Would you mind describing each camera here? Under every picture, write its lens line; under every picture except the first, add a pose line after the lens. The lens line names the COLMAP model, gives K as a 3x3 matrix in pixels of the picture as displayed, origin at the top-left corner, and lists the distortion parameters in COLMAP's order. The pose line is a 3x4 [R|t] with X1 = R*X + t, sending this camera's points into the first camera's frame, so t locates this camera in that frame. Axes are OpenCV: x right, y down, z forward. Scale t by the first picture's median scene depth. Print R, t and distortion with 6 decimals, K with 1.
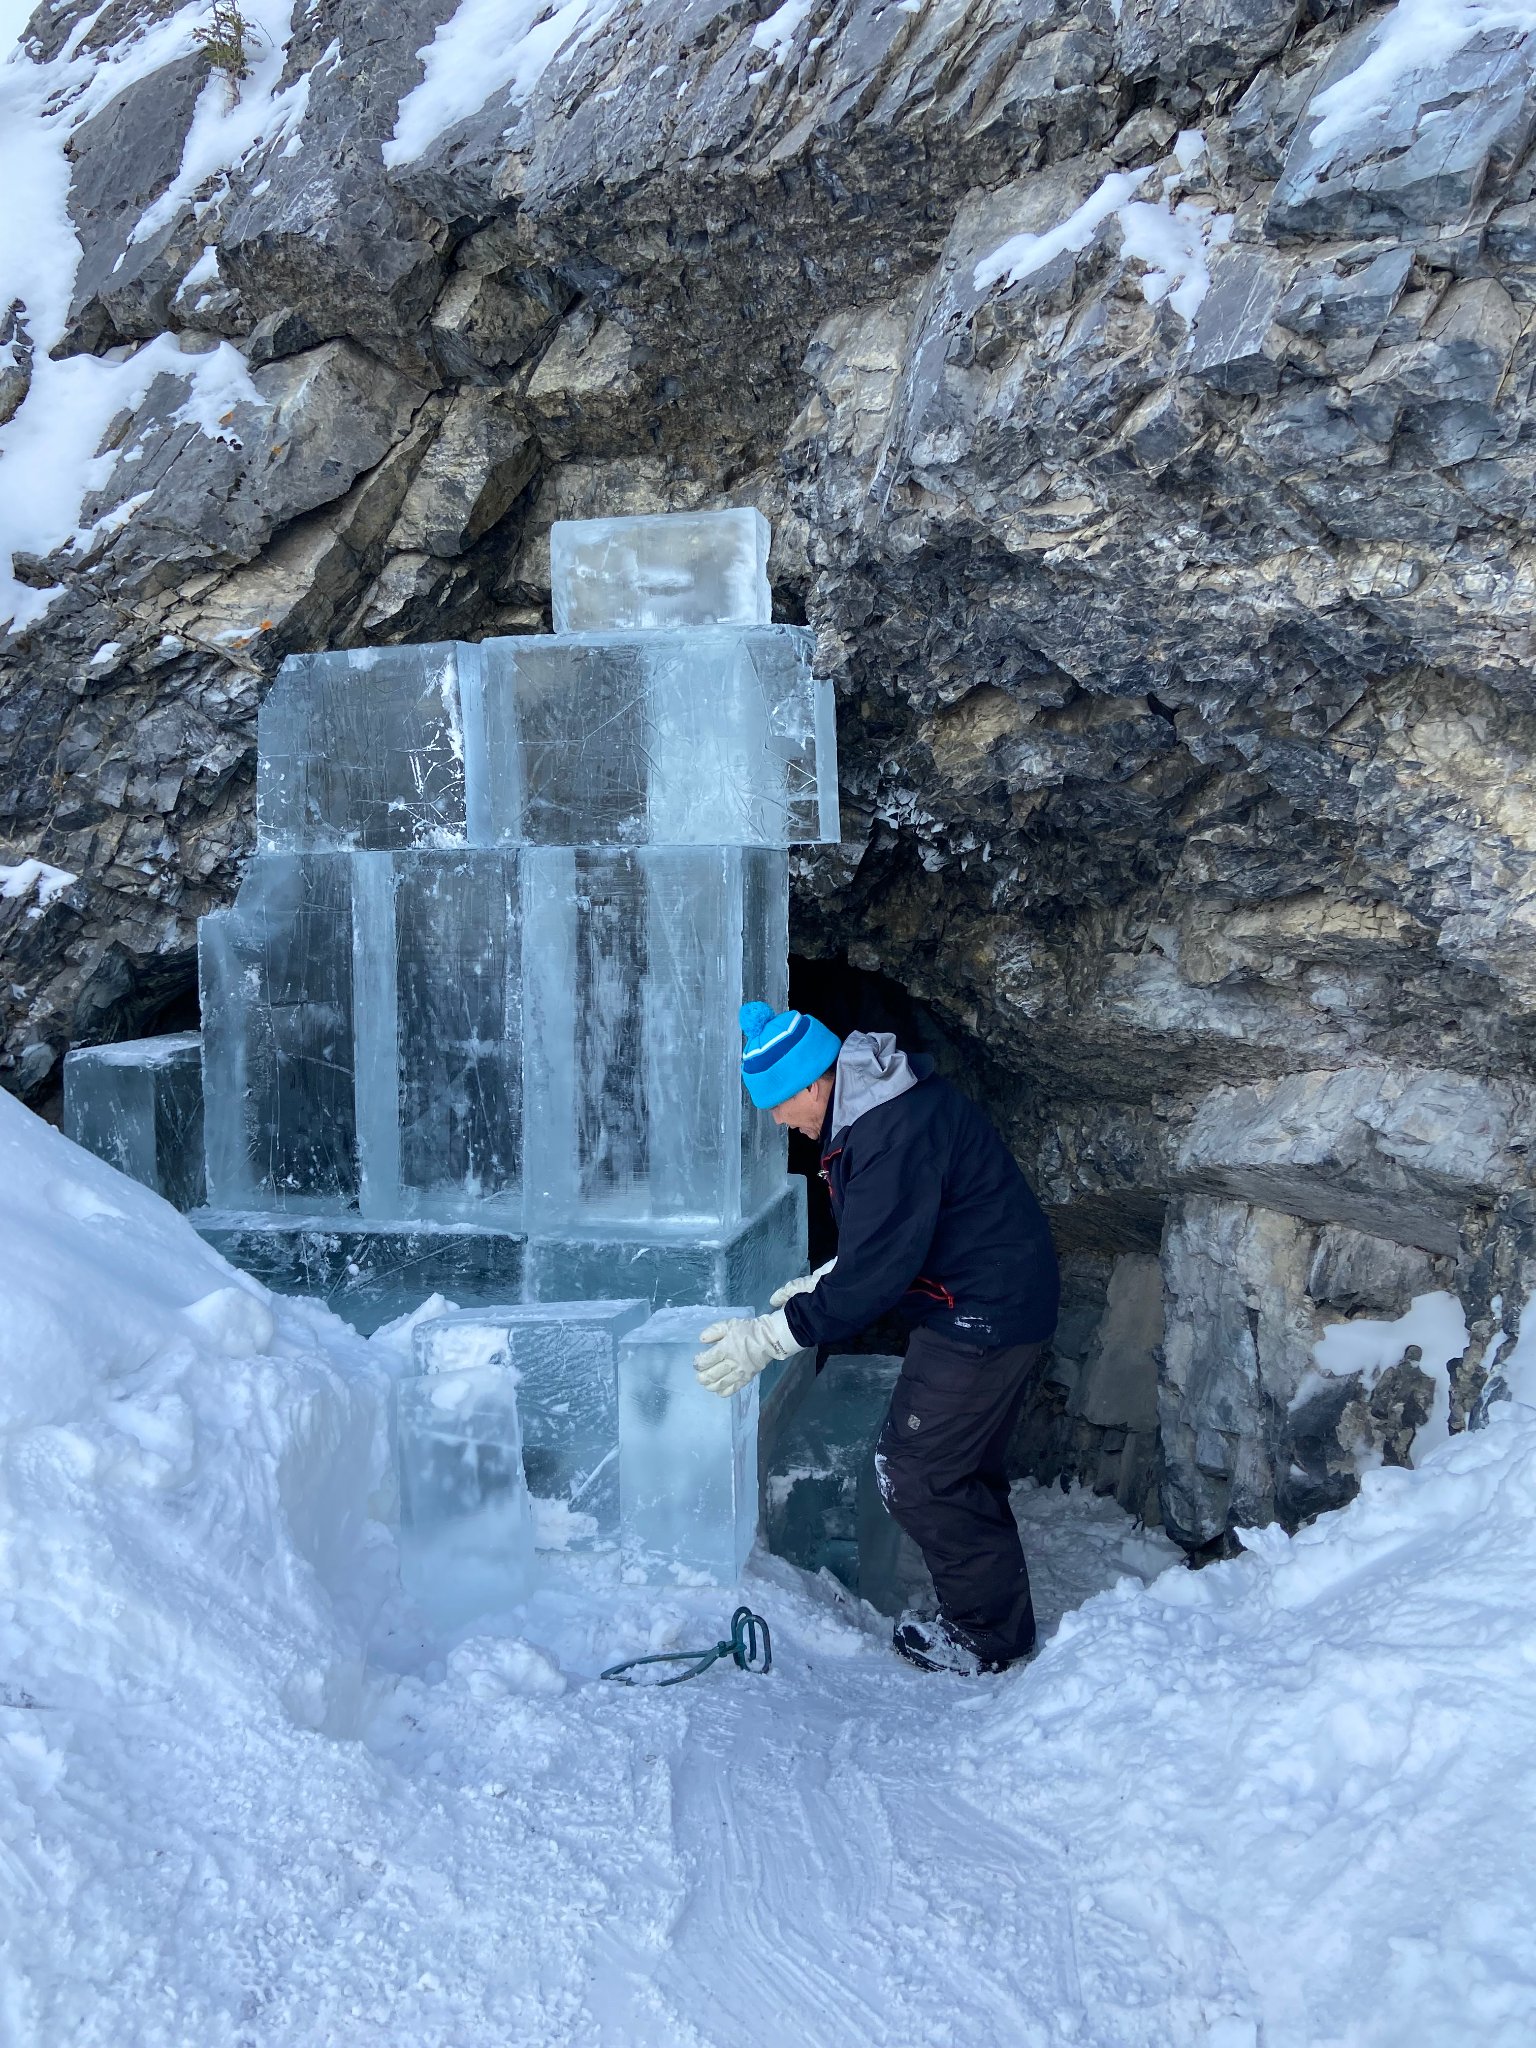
lens RADIAL K [[1513.6, 0, 773.1], [0, 1513.6, 1012.9], [0, 0, 1]] dist [0.128457, -0.151912]
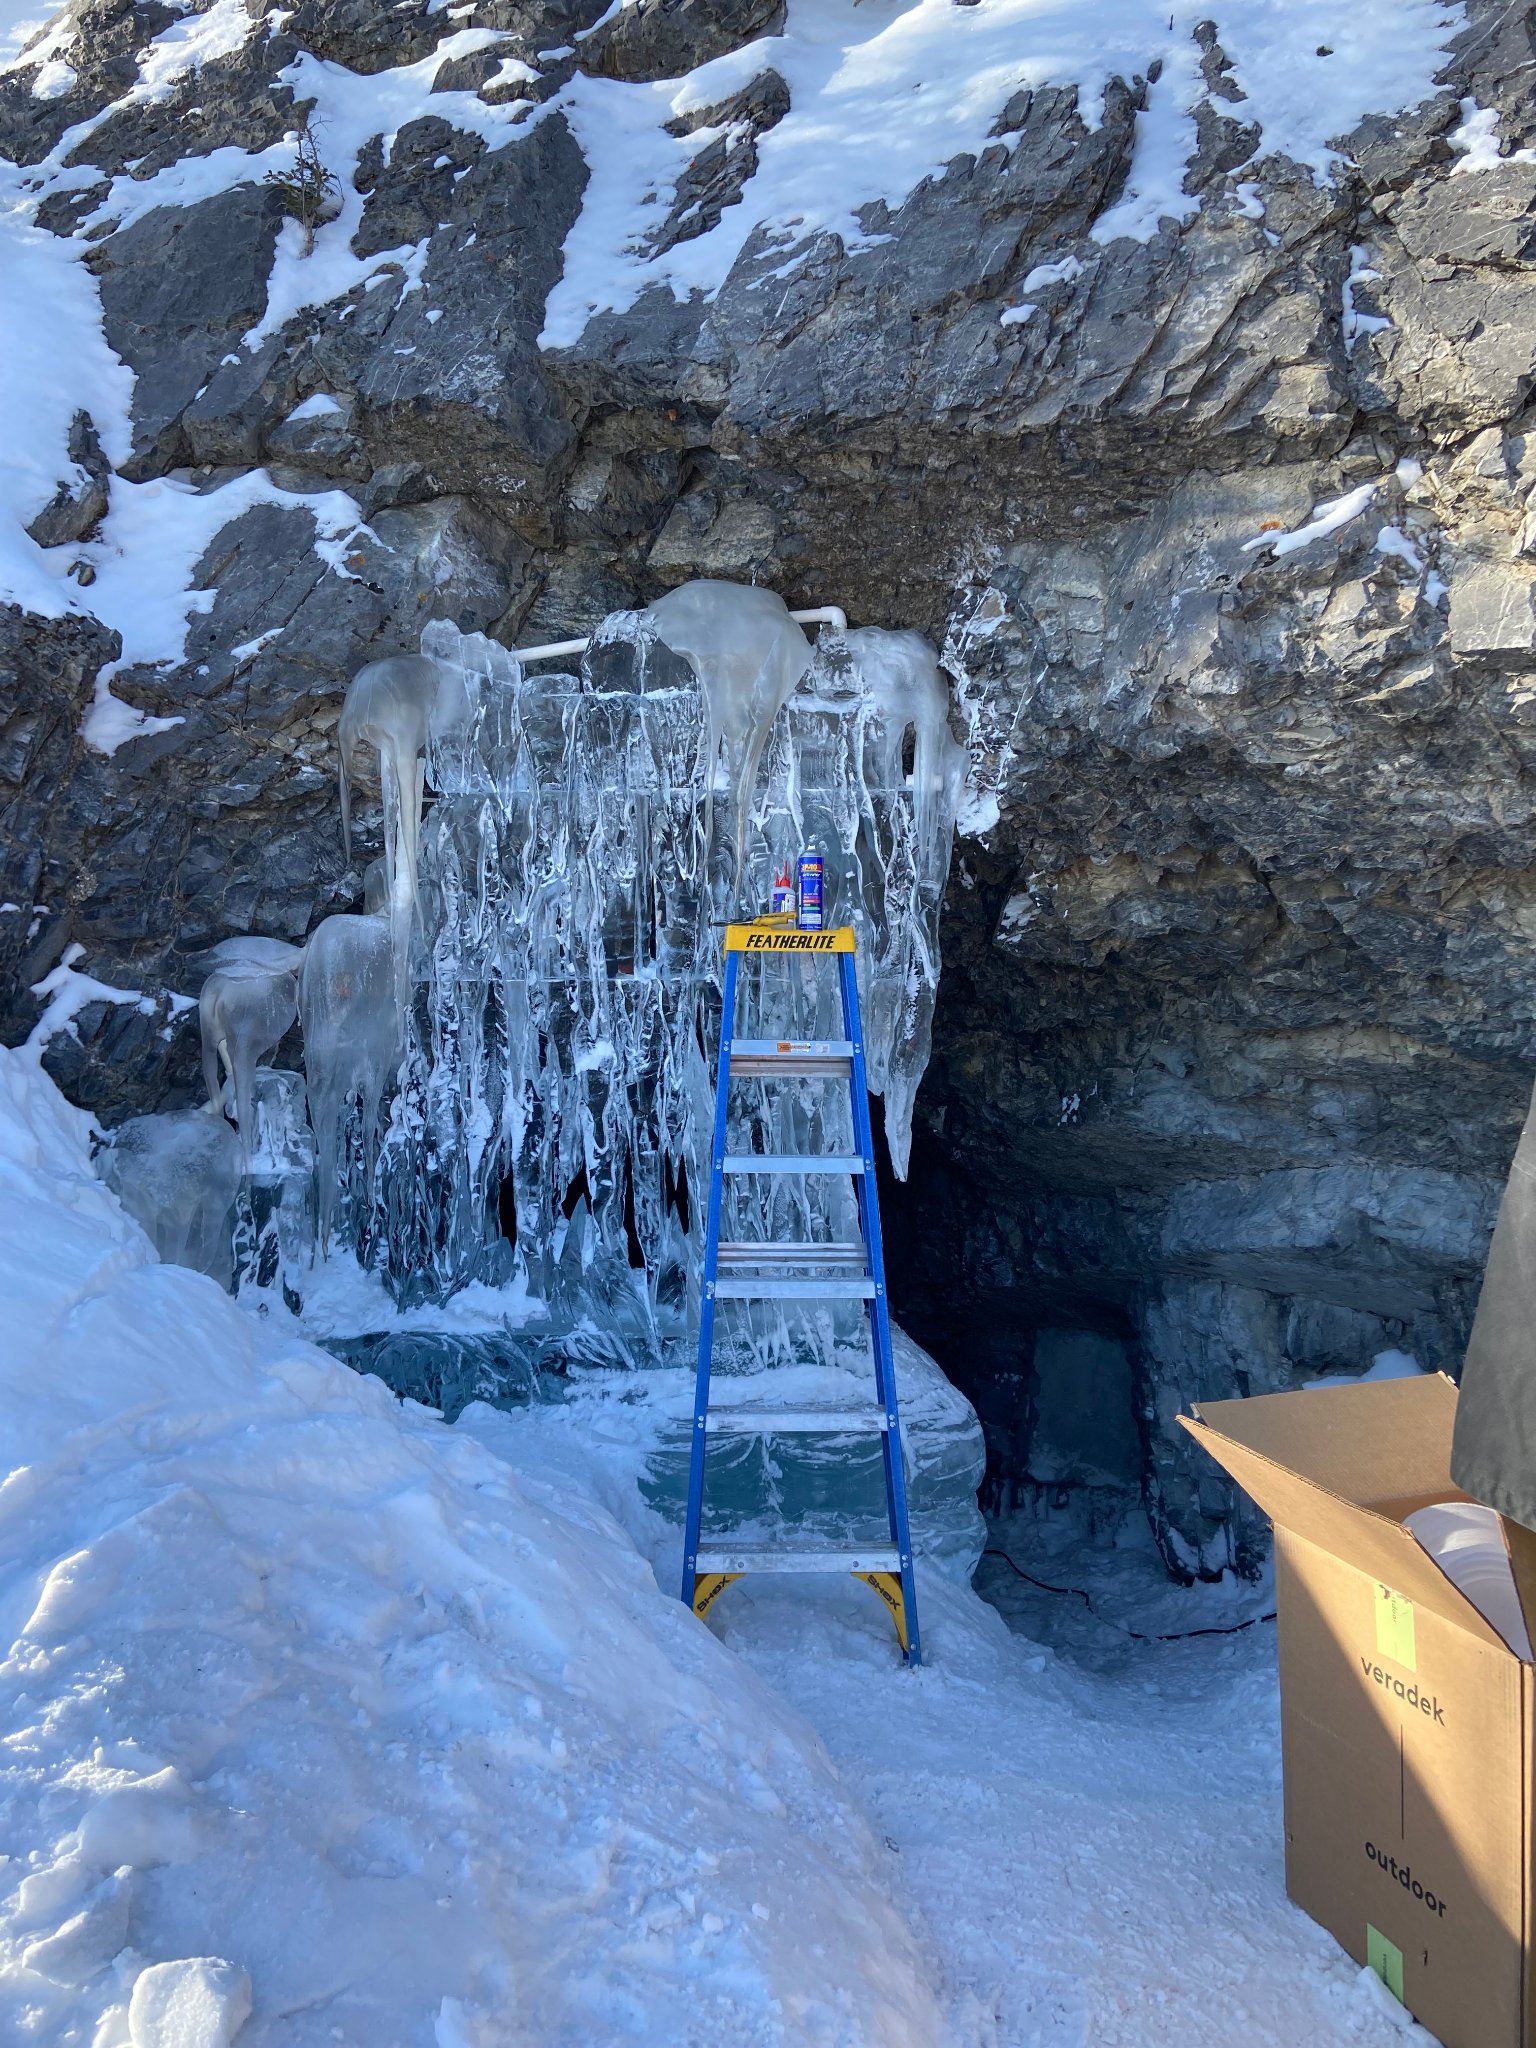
lens RADIAL K [[1520.7, 0, 740.7], [0, 1520.7, 1025.2], [0, 0, 1]] dist [0.133306, -0.165822]
pose [[0.964344, 0.003782, 0.264626, -0.385781], [0.007742, 0.999067, -0.042491, -0.026226], [-0.264540, 0.043025, 0.963414, -0.056852]]
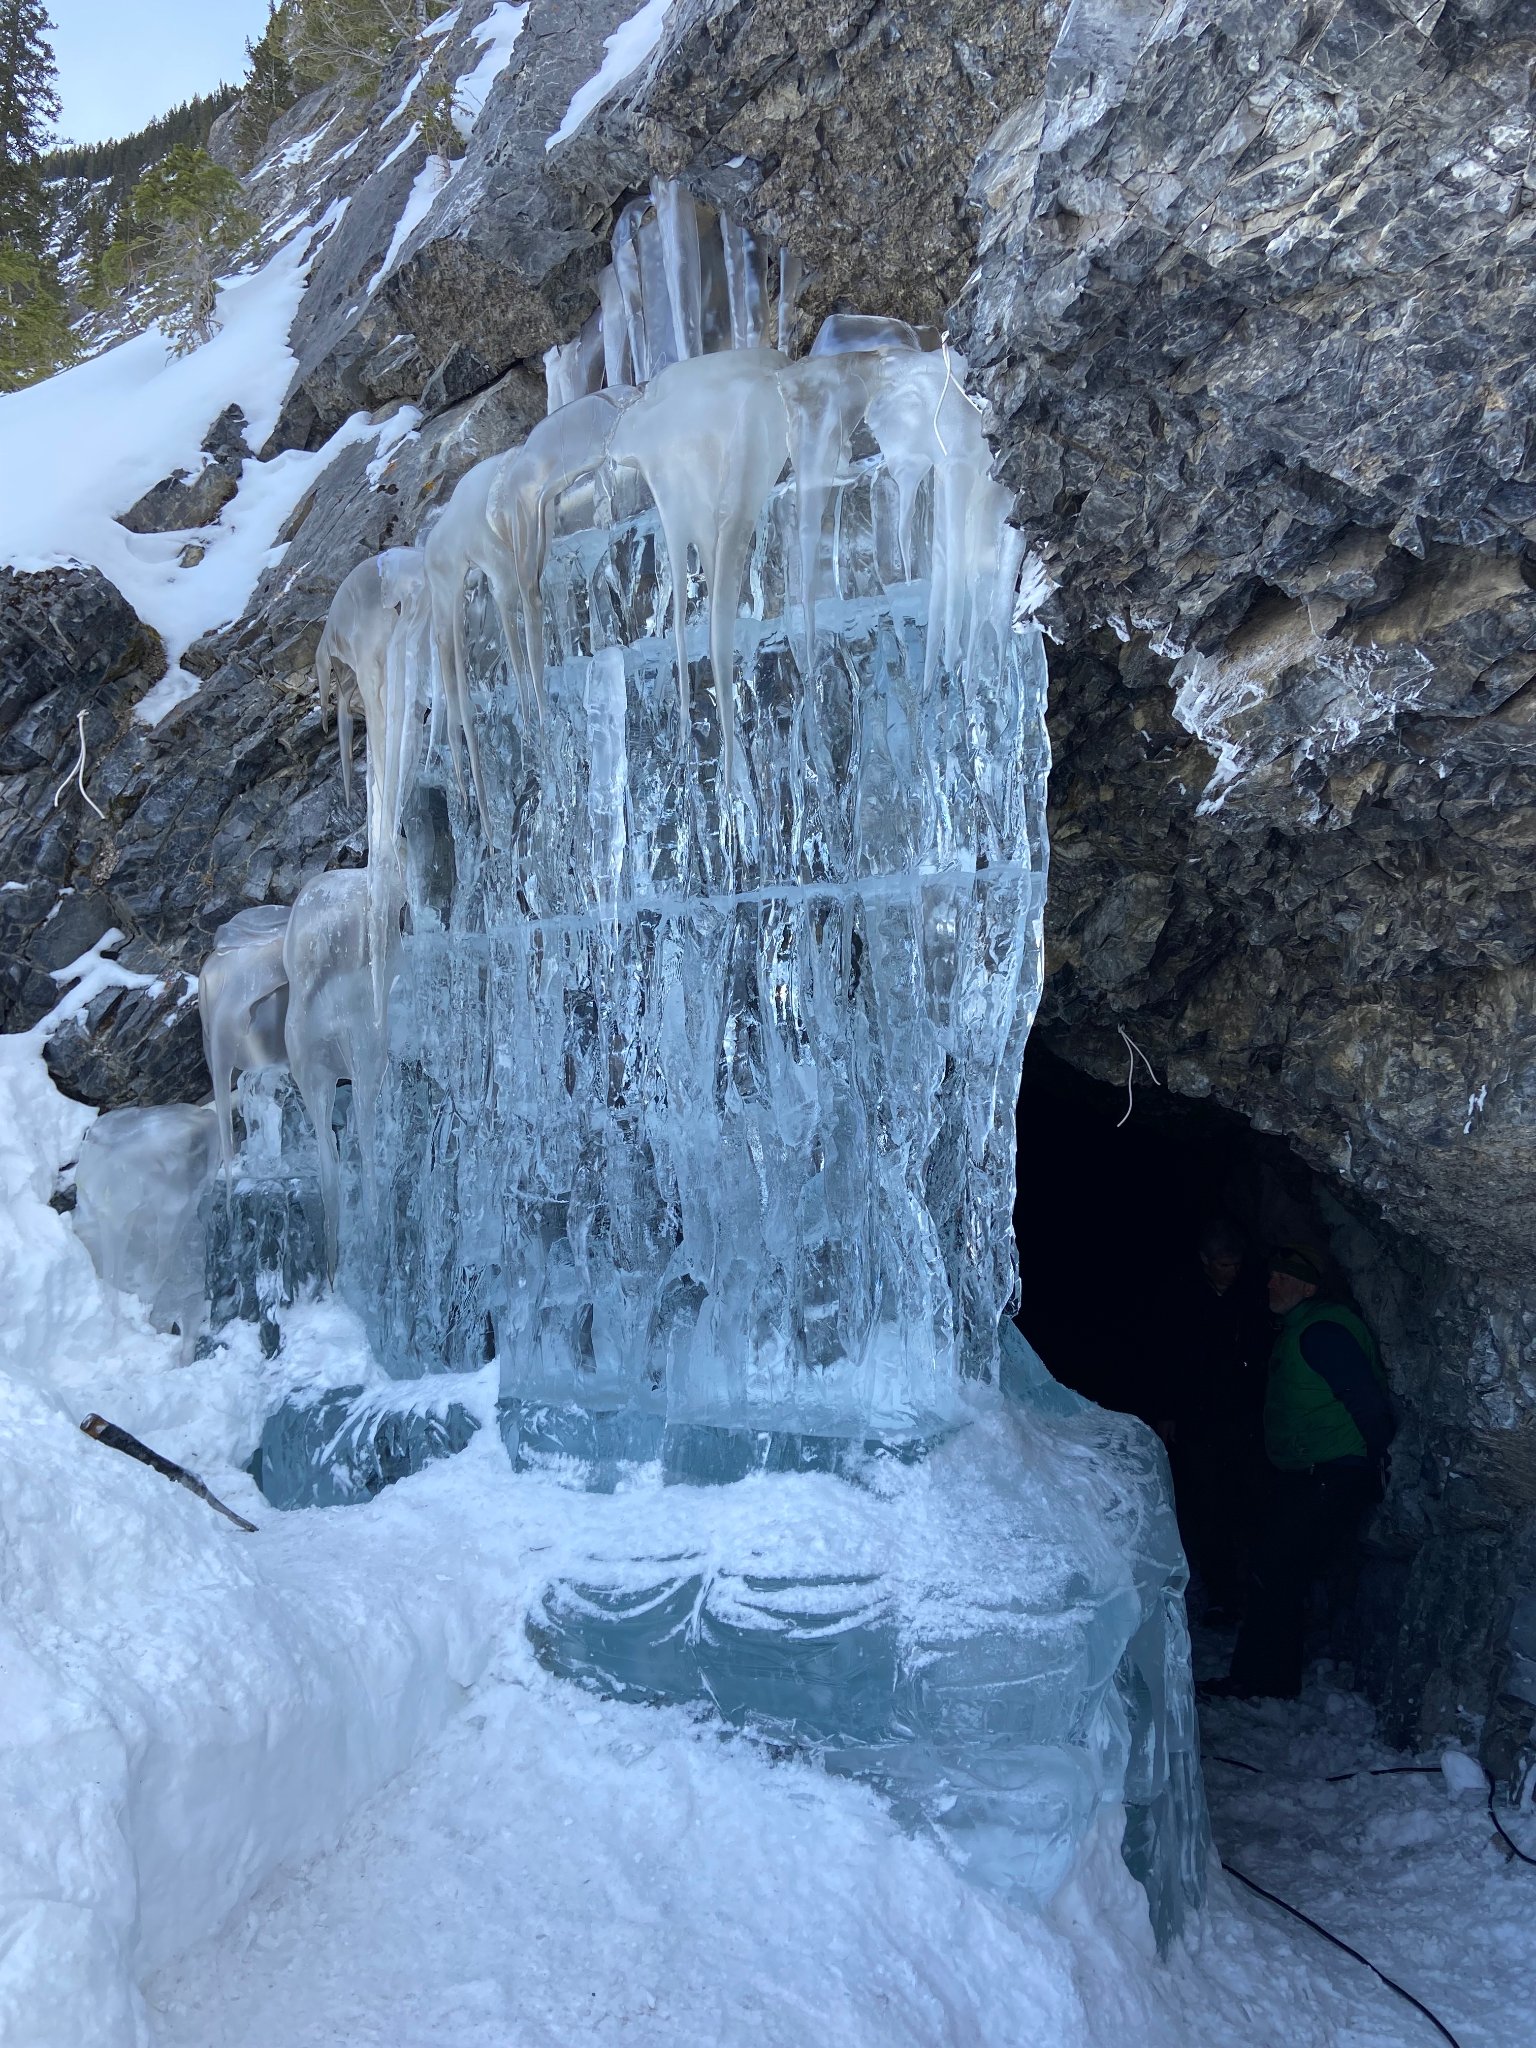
lens RADIAL K [[1513.6, 0, 773.1], [0, 1513.6, 1012.9], [0, 0, 1]] dist [0.128457, -0.151912]
pose [[0.958424, -0.036651, -0.282984, 0.101023], [-0.006694, 0.988556, -0.150705, 0.061015], [0.285269, 0.146334, 0.947211, 0.270988]]
